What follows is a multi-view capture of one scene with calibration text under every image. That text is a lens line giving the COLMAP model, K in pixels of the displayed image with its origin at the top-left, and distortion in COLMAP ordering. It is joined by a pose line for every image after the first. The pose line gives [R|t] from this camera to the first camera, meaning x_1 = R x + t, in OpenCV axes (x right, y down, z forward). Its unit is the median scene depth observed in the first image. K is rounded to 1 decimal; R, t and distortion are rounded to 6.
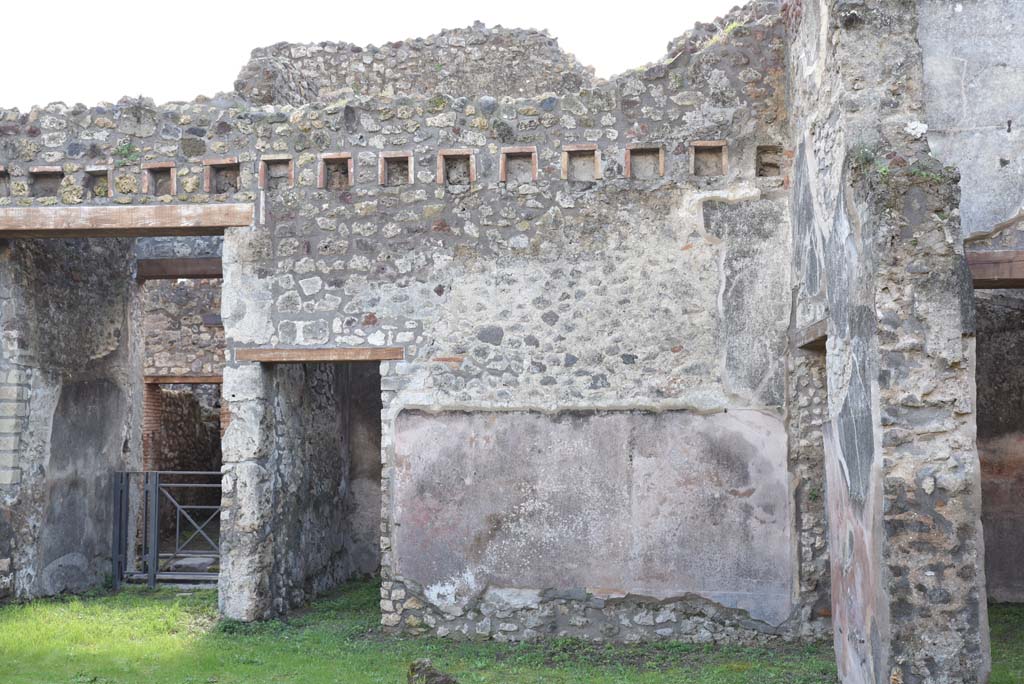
lens RADIAL K [[1181.1, 0, 508.6], [0, 1181.1, 349.9], [0, 0, 1]] dist [0.029972, 0.000000]
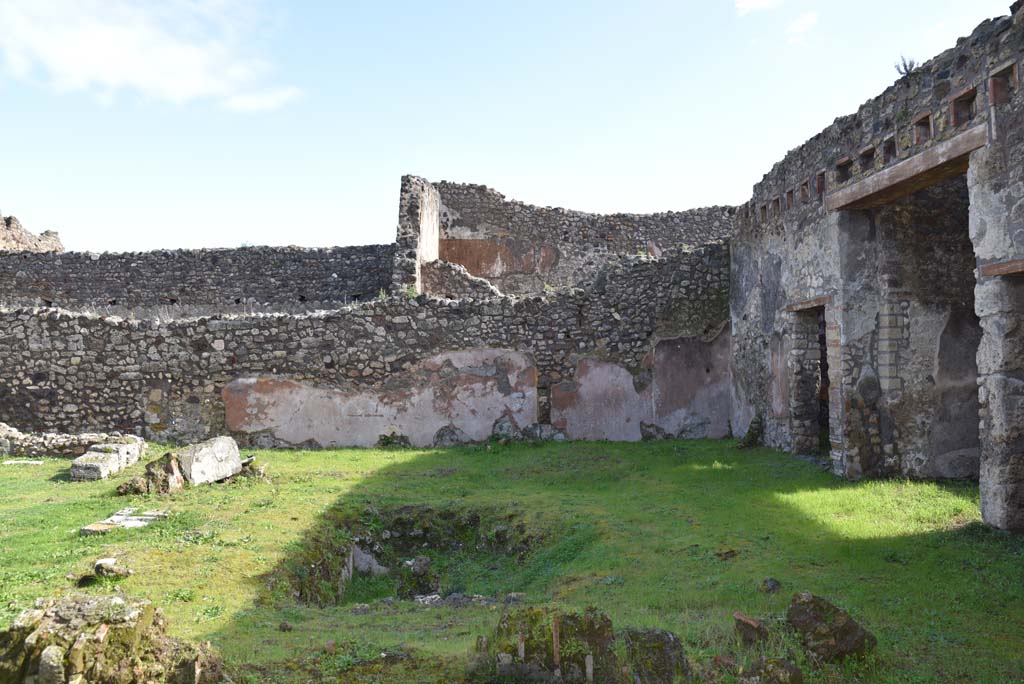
lens RADIAL K [[695.9, 0, 506.0], [0, 695.9, 348.8], [0, 0, 1]] dist [-0.109932, 0.053859]
pose [[0.165317, -0.026838, -0.985875, 0.279619], [0.084781, 0.996316, -0.012906, 0.044311], [0.982590, -0.081449, 0.166983, 0.491896]]
